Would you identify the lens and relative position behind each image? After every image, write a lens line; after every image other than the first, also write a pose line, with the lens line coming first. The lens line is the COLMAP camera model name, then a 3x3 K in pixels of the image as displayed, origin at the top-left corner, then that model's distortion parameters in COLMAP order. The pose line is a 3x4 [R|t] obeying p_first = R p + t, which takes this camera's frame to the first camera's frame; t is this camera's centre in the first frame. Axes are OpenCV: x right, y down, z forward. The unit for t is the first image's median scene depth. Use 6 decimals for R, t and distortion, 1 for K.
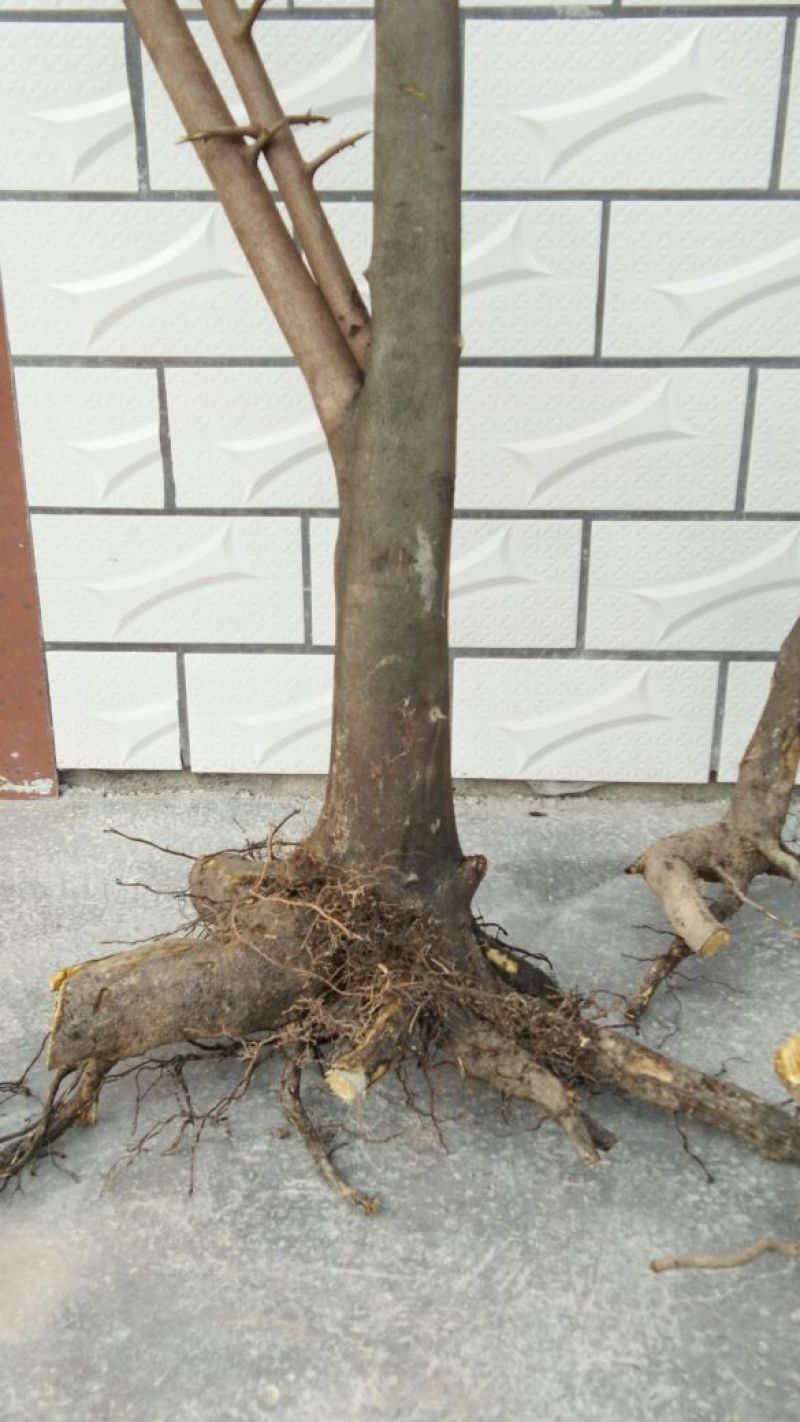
lens RADIAL K [[1502.9, 0, 397.0], [0, 1502.9, 752.0], [0, 0, 1]] dist [0.058749, 0.000000]
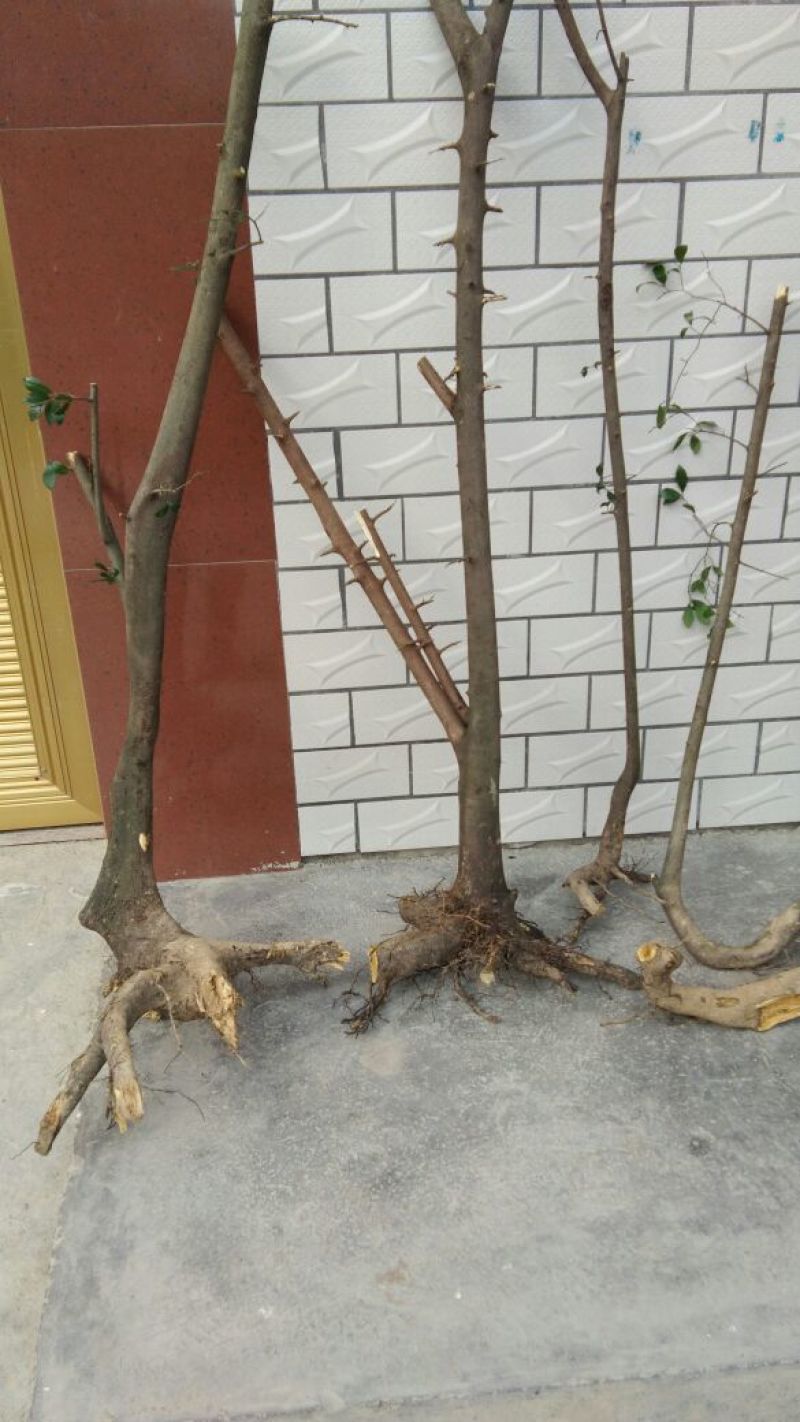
lens RADIAL K [[1144.4, 0, 391.7], [0, 1144.4, 723.9], [0, 0, 1]] dist [0.043415, -0.035497]
pose [[0.991539, -0.082024, 0.100608, -0.360201], [0.083083, 0.996522, -0.006371, -0.240631], [-0.099736, 0.014676, 0.994906, -1.065465]]
